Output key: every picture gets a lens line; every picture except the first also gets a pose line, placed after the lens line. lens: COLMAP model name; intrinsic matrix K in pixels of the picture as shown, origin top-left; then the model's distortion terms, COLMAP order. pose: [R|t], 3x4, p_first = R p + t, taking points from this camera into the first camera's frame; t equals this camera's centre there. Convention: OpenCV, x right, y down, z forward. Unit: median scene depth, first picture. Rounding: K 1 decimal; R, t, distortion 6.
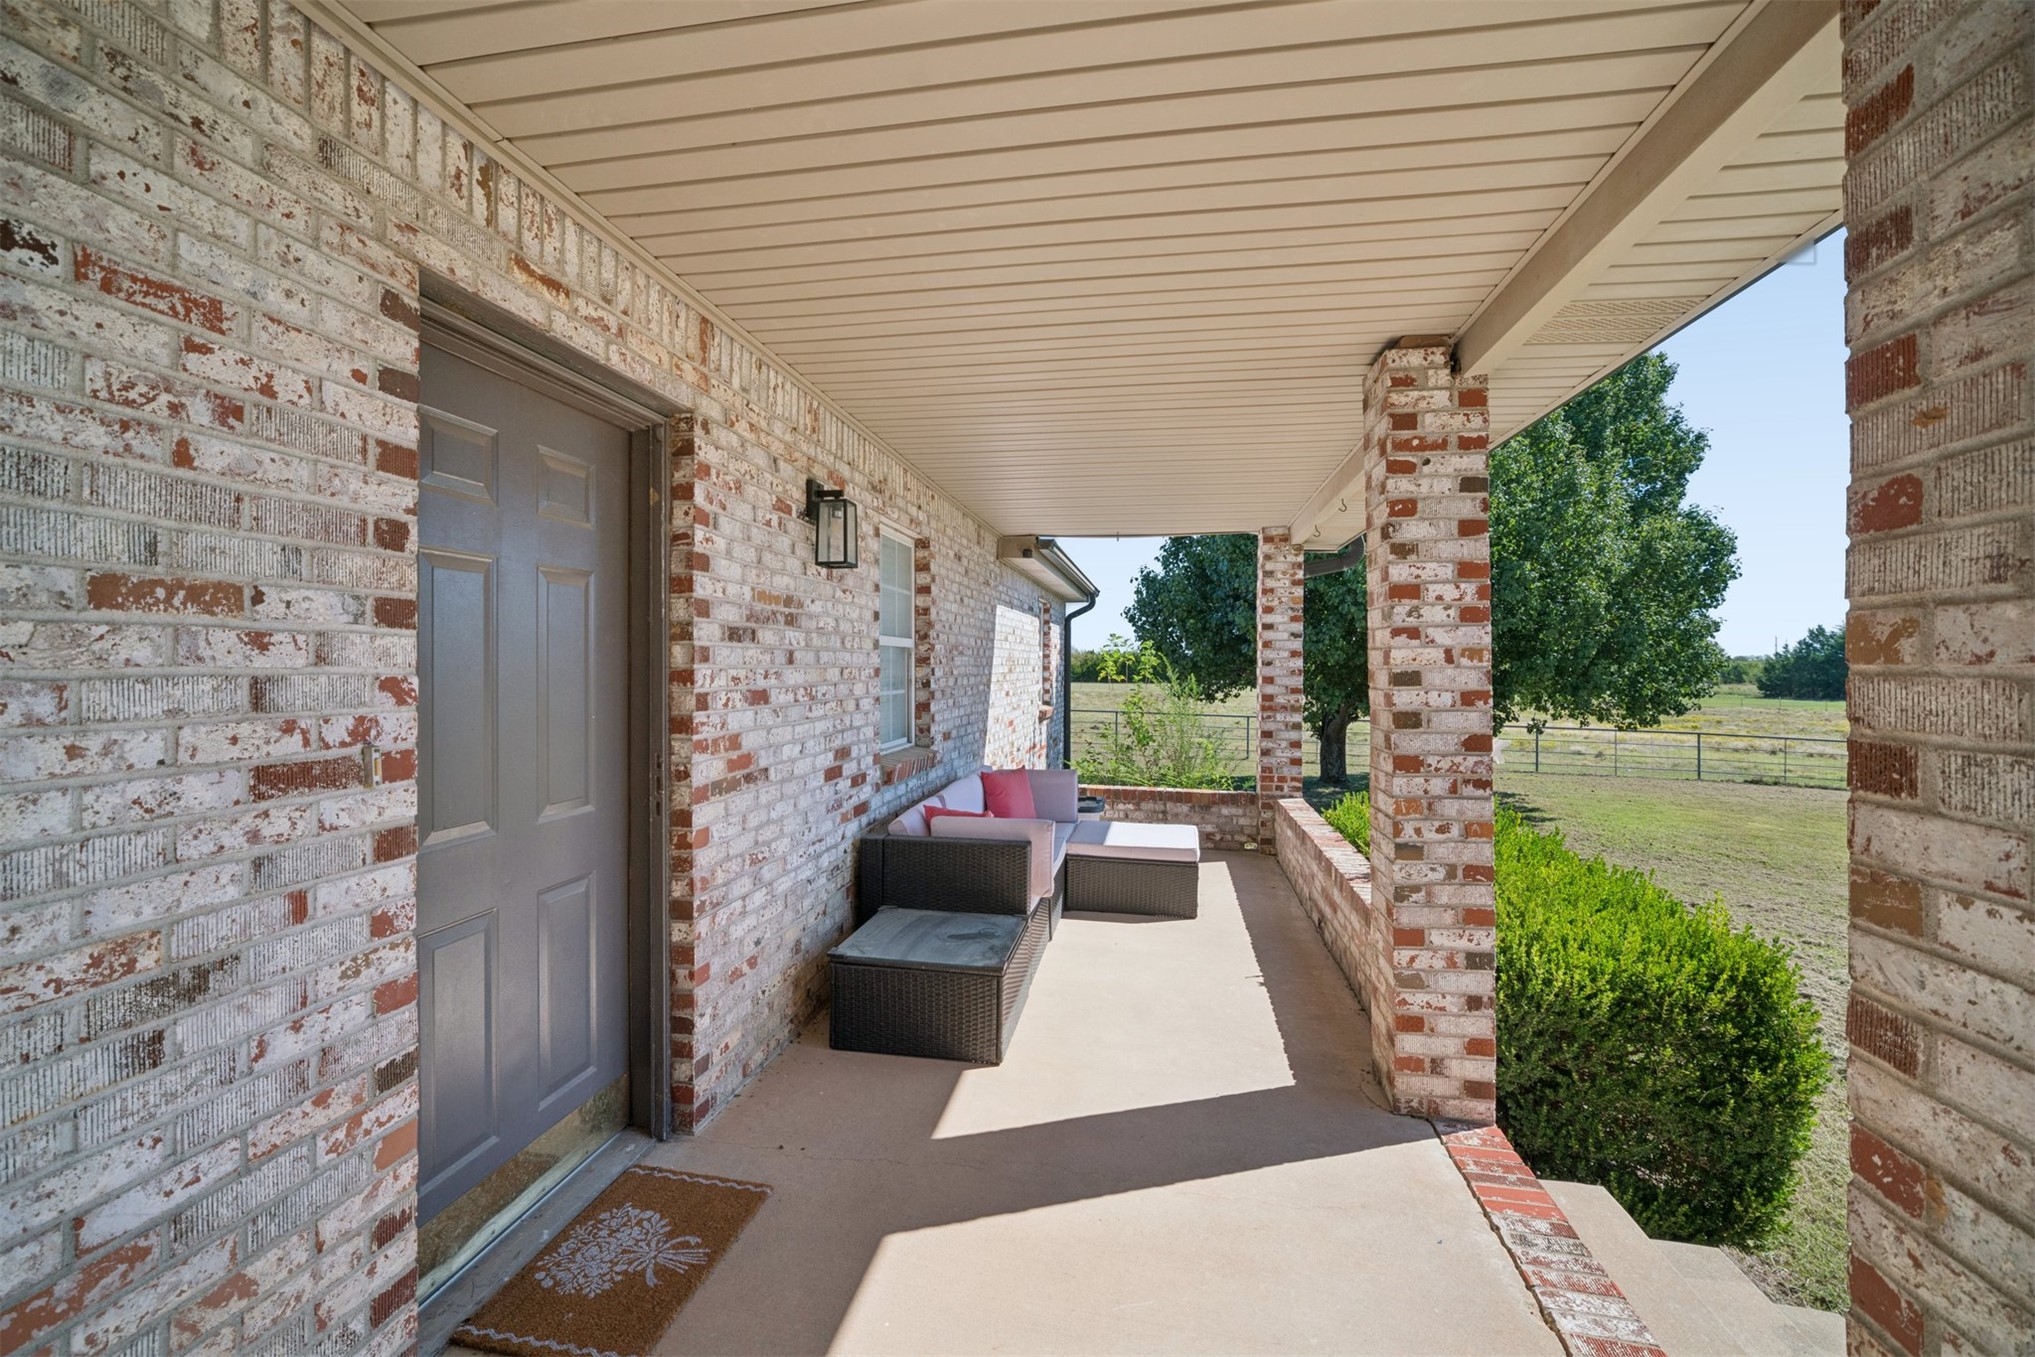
lens RADIAL K [[864.6, 0, 1021.5], [0, 864.6, 673.0], [0, 0, 1]] dist [-0.005072, 0.000909]
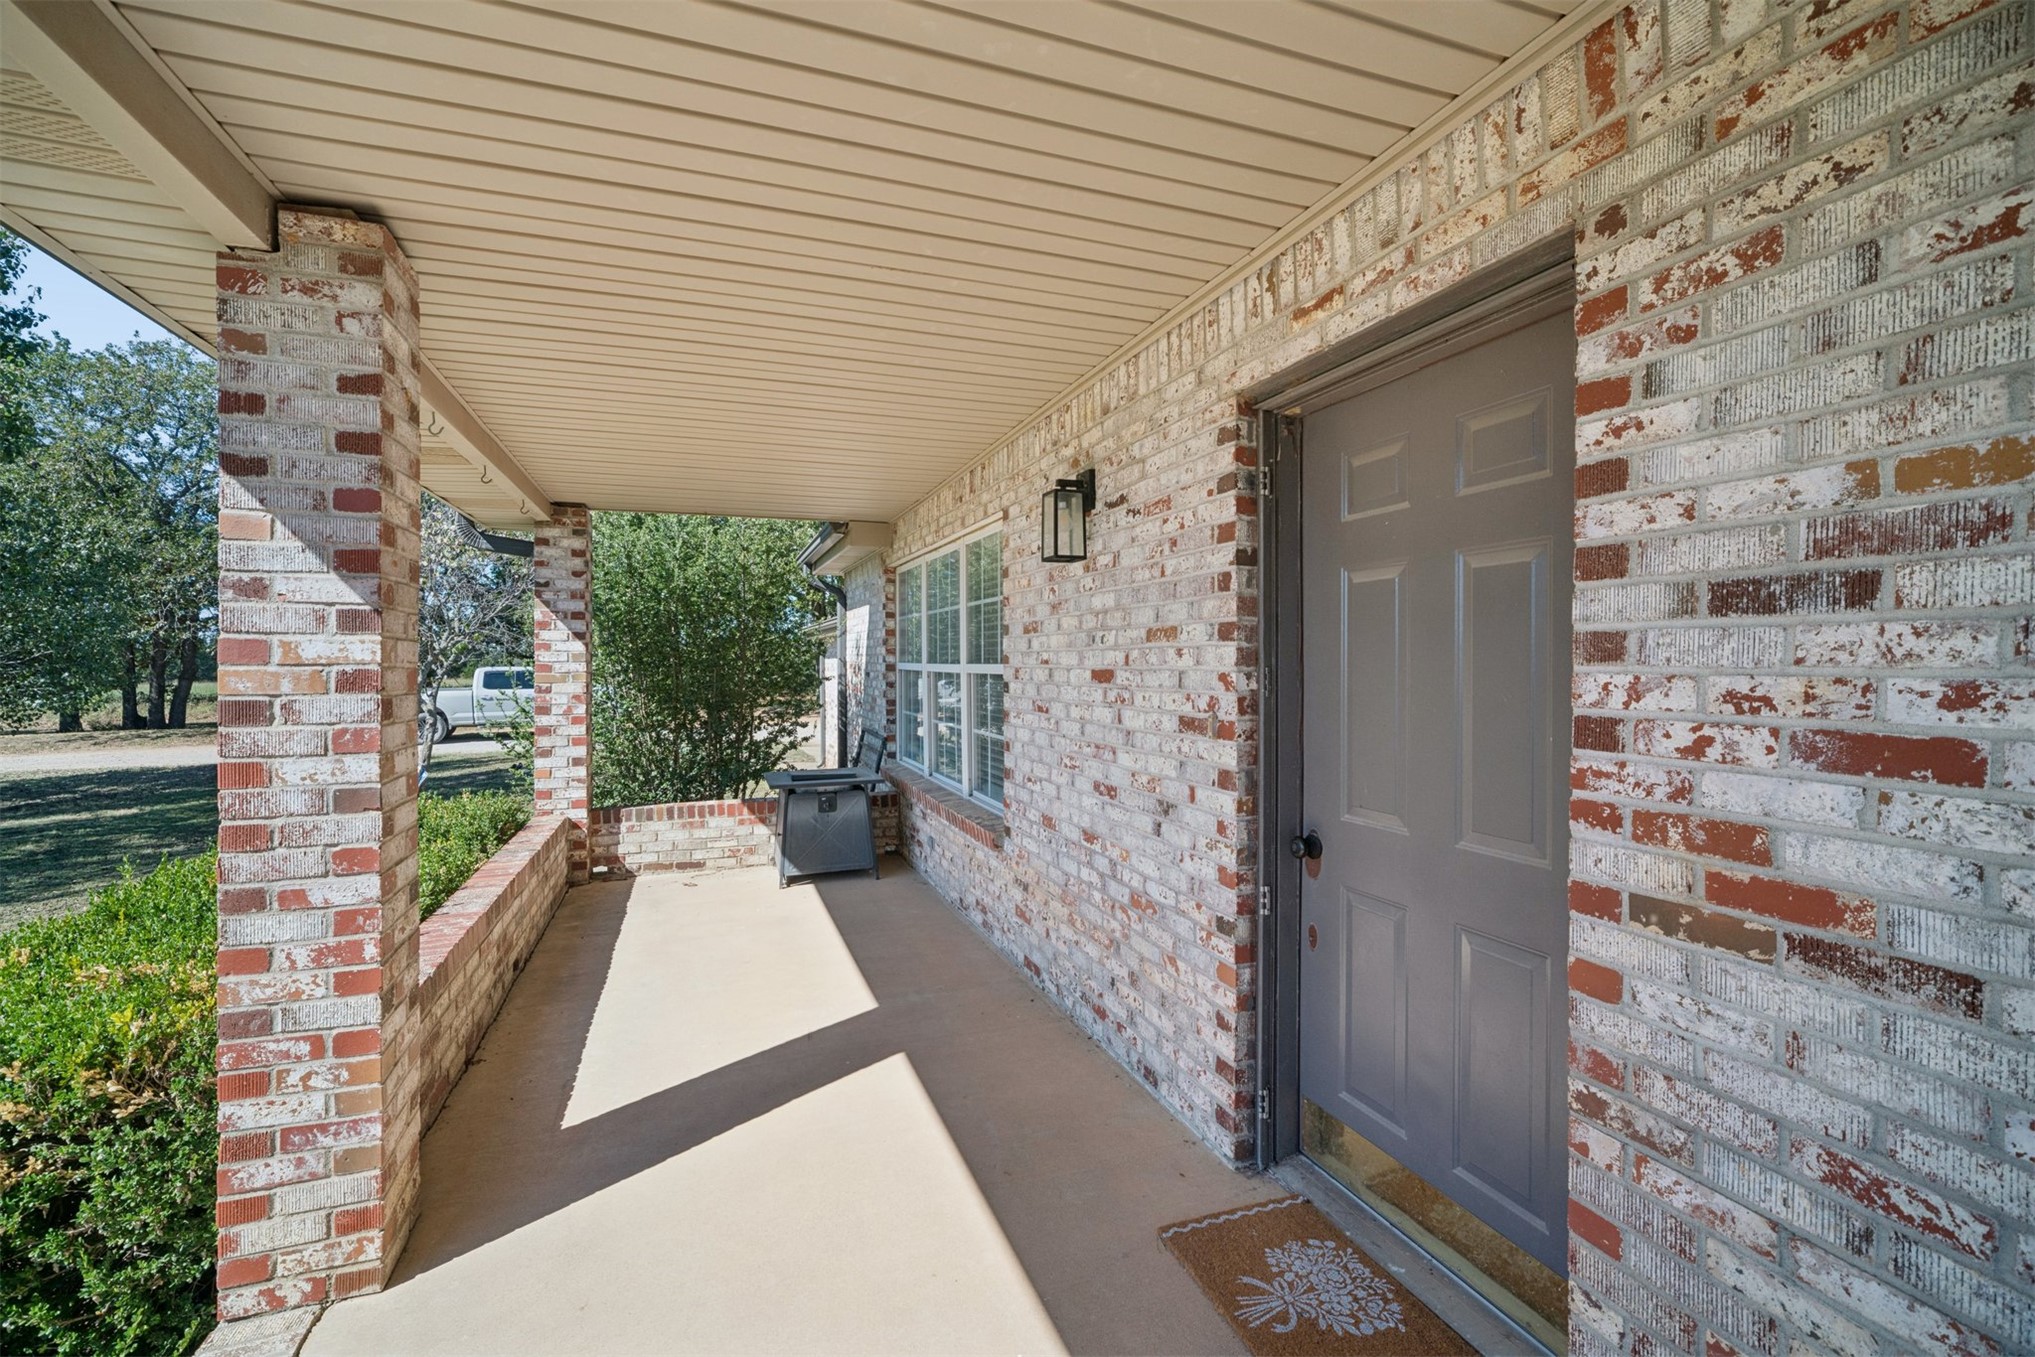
lens RADIAL K [[864.6, 0, 1029.4], [0, 864.6, 670.1], [0, 0, 1]] dist [-0.005072, 0.000909]
pose [[-0.863970, 0.003389, -0.503531, 0.283151], [-0.004972, 0.999871, 0.015260, -0.017397], [0.503518, 0.015688, -0.863842, 1.684144]]
